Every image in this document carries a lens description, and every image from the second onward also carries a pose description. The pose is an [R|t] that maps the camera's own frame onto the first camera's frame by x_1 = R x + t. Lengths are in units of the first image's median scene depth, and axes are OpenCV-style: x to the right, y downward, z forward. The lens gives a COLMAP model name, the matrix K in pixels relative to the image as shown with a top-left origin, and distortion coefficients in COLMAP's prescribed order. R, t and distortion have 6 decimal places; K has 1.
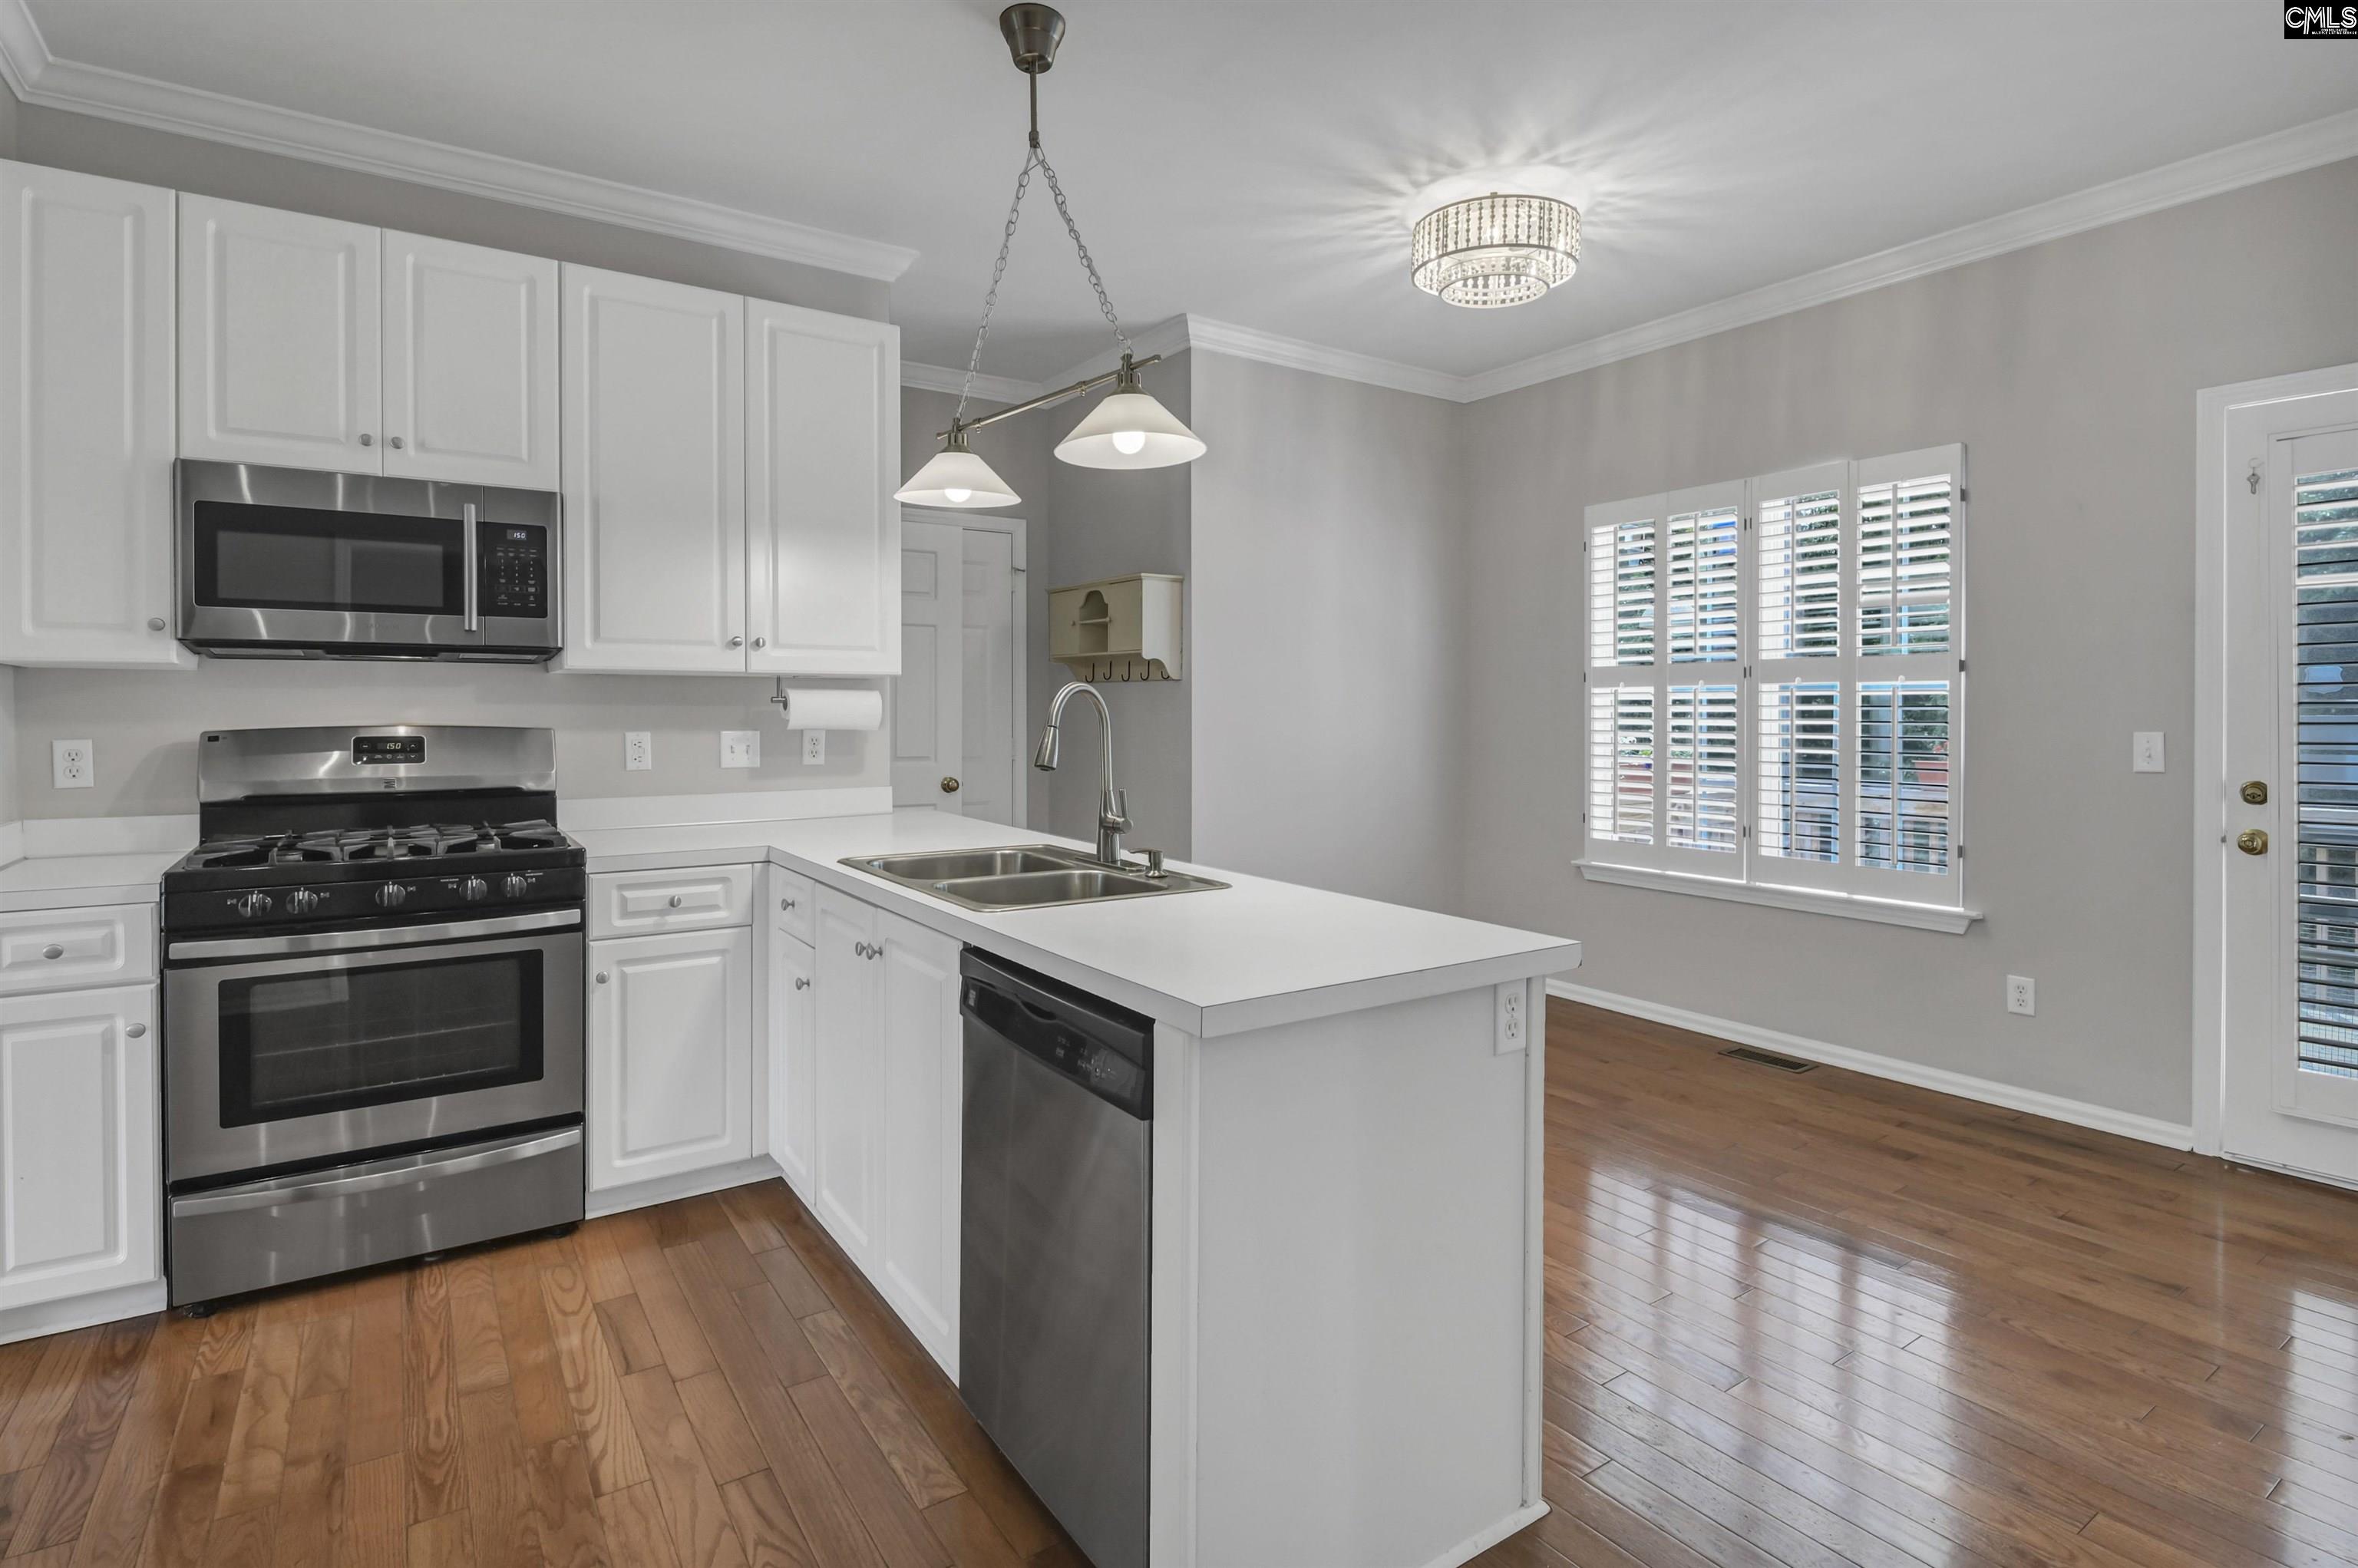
lens RADIAL K [[1217.5, 0, 1181.4], [0, 1217.5, 718.0], [0, 0, 1]] dist [0.018024, -0.000719]
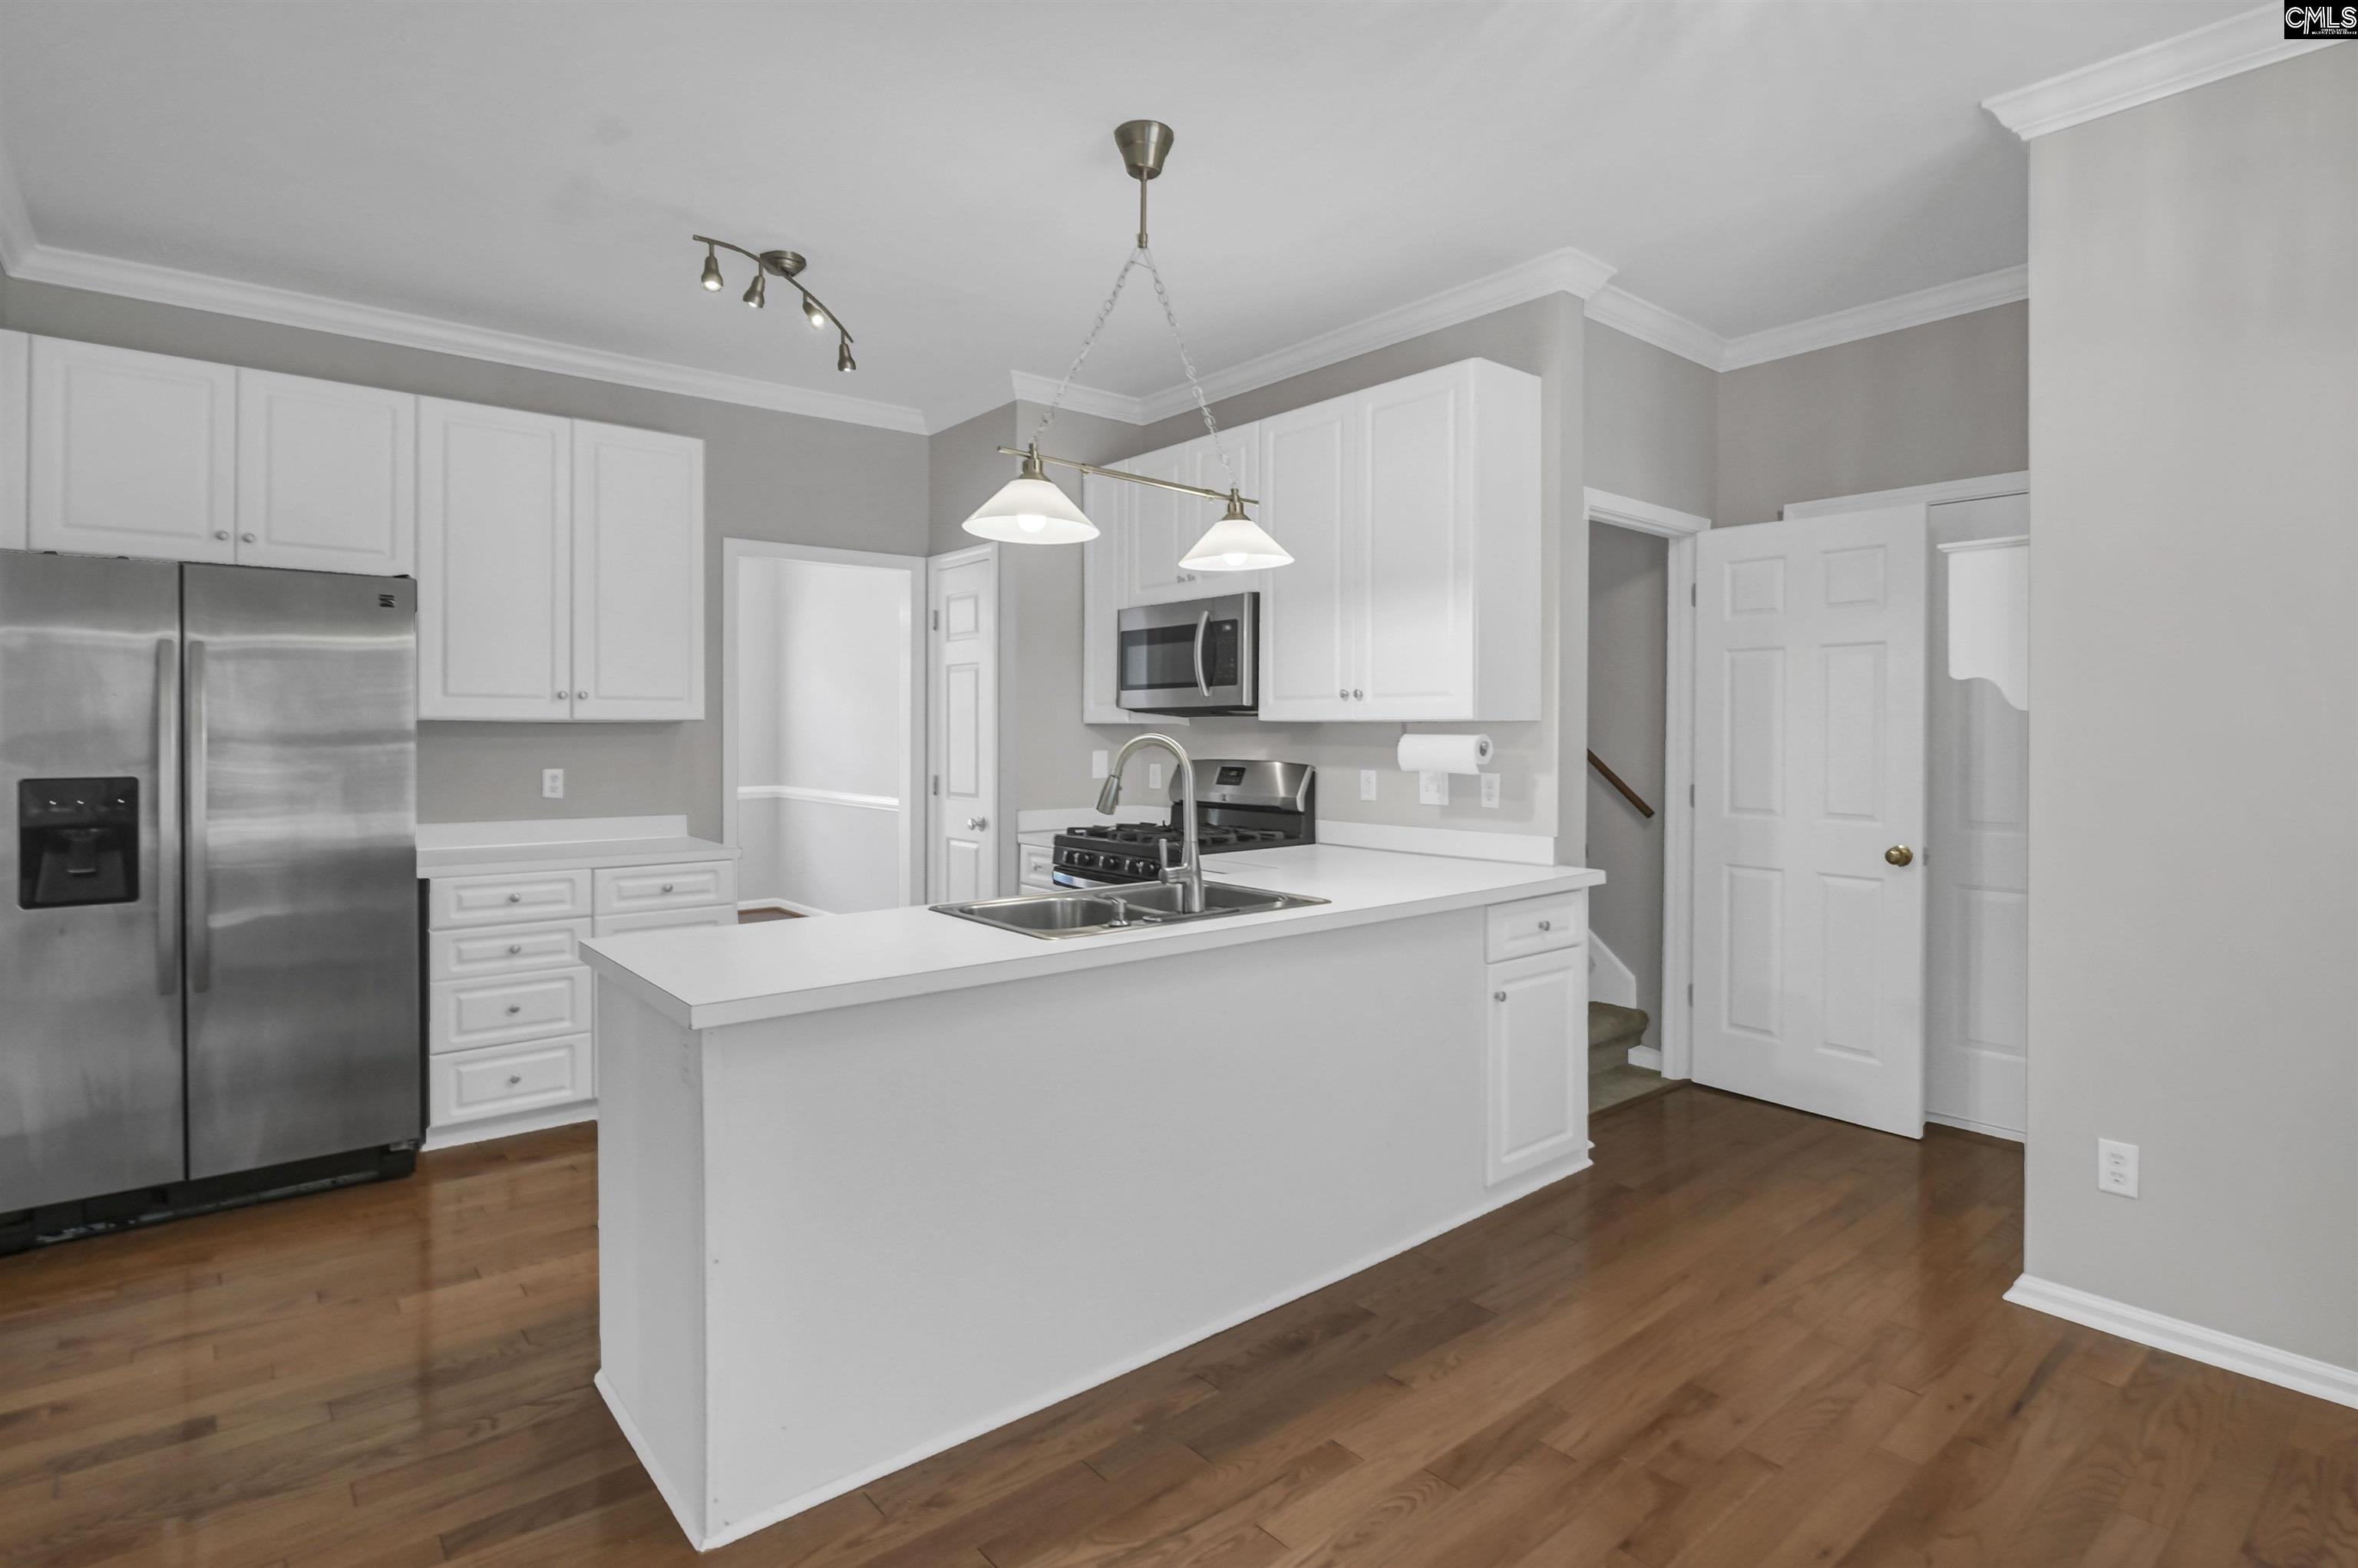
lens RADIAL K [[1217.5, 0, 1181.4], [0, 1217.5, 718.0], [0, 0, 1]] dist [0.018024, -0.000719]
pose [[0.090741, -0.009865, -0.995826, 0.854265], [-0.008144, 0.999910, -0.010648, -0.028733], [0.995841, 0.009076, 0.090652, 0.820040]]
